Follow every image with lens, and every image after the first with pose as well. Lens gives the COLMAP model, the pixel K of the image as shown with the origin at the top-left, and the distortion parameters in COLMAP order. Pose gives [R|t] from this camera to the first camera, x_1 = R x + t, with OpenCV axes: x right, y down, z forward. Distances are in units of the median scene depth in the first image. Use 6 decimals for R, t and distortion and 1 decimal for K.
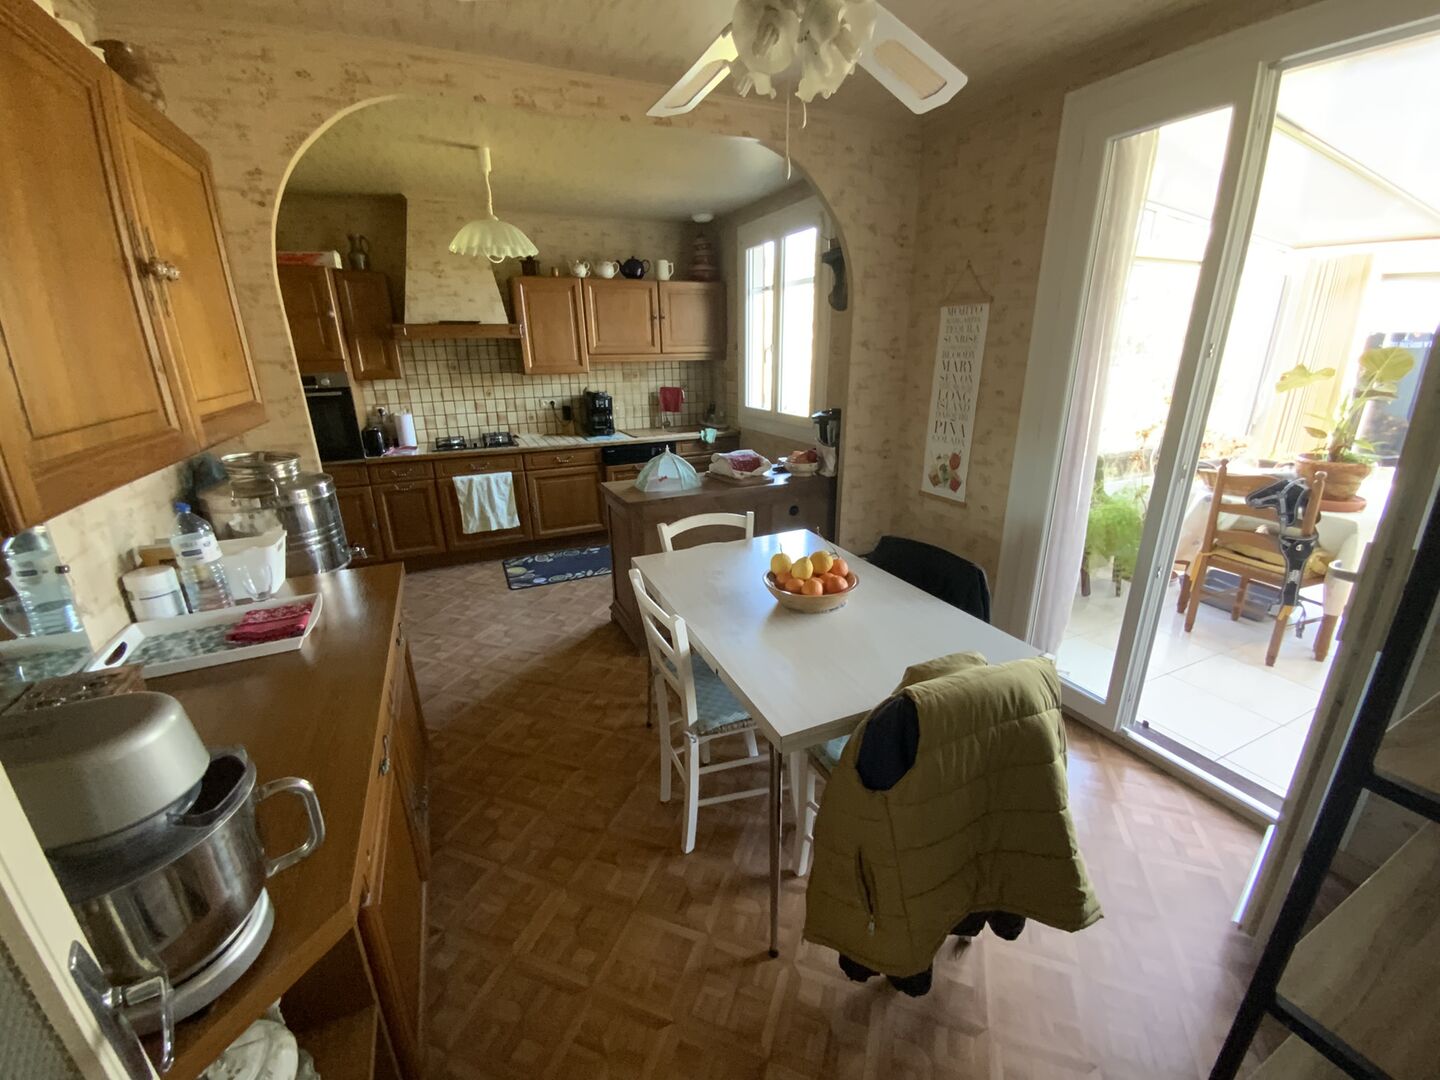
lens RADIAL K [[591.3, 0, 729.5], [0, 591.3, 541.2], [0, 0, 1]] dist [0.004629, -0.006316]
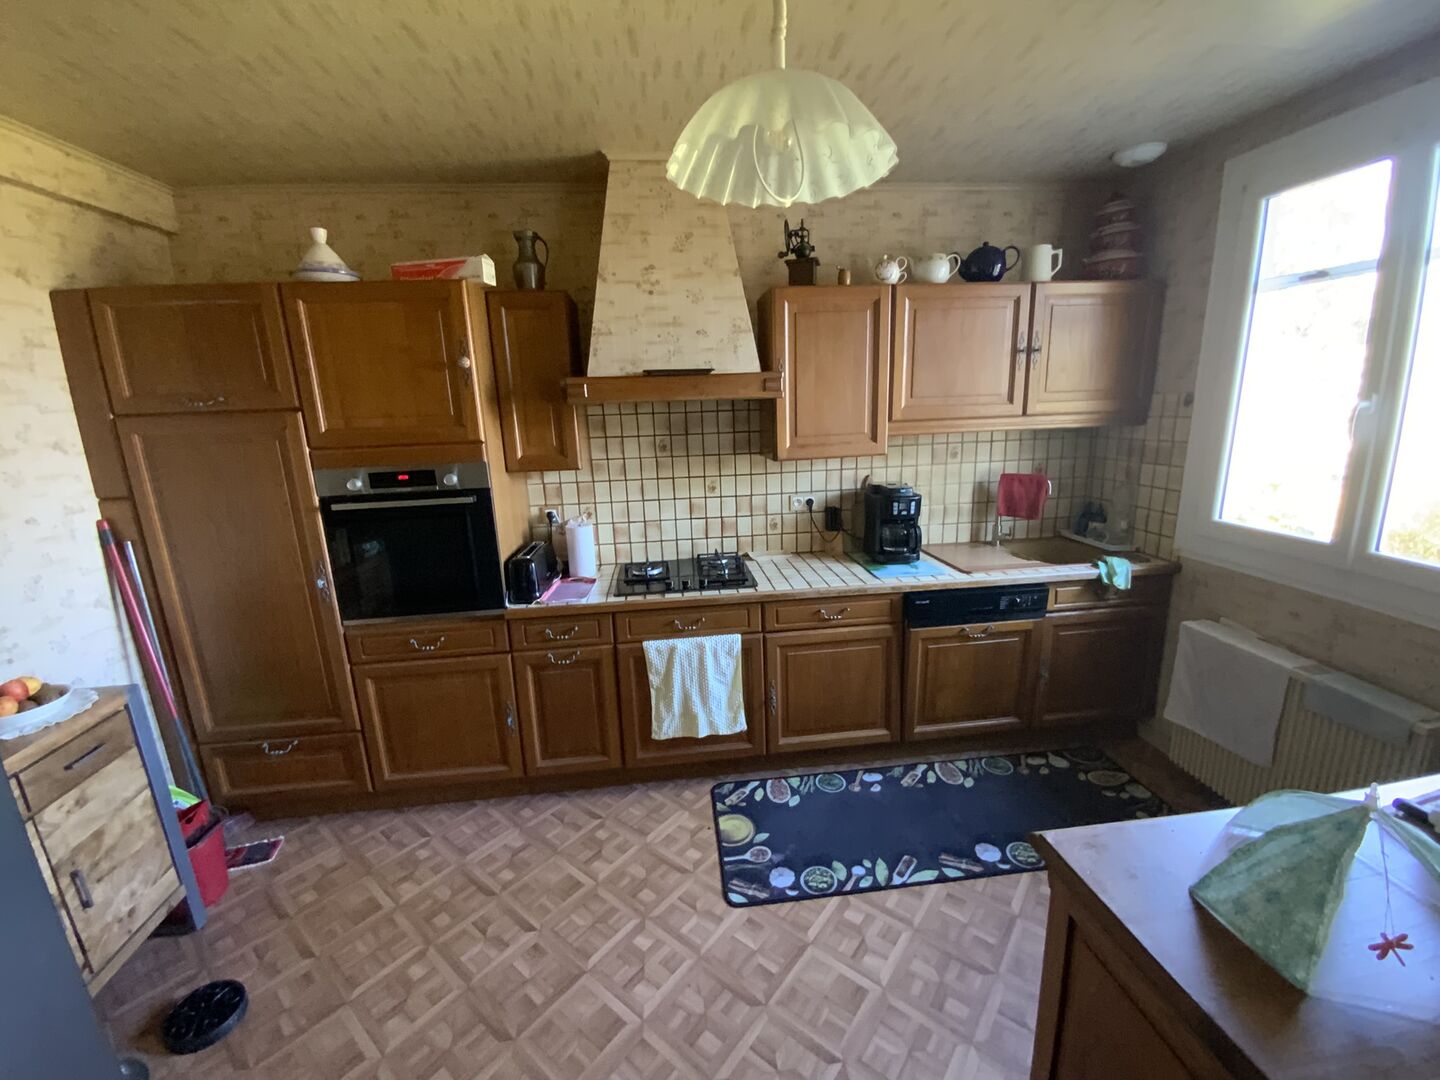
lens RADIAL K [[591.3, 0, 719.2], [0, 591.3, 541.6], [0, 0, 1]] dist [0.004629, -0.006316]
pose [[0.942635, 0.052420, -0.329685, -0.209315], [-0.080772, 0.994064, -0.072886, -0.160107], [0.323907, 0.095334, 0.941273, 0.463711]]
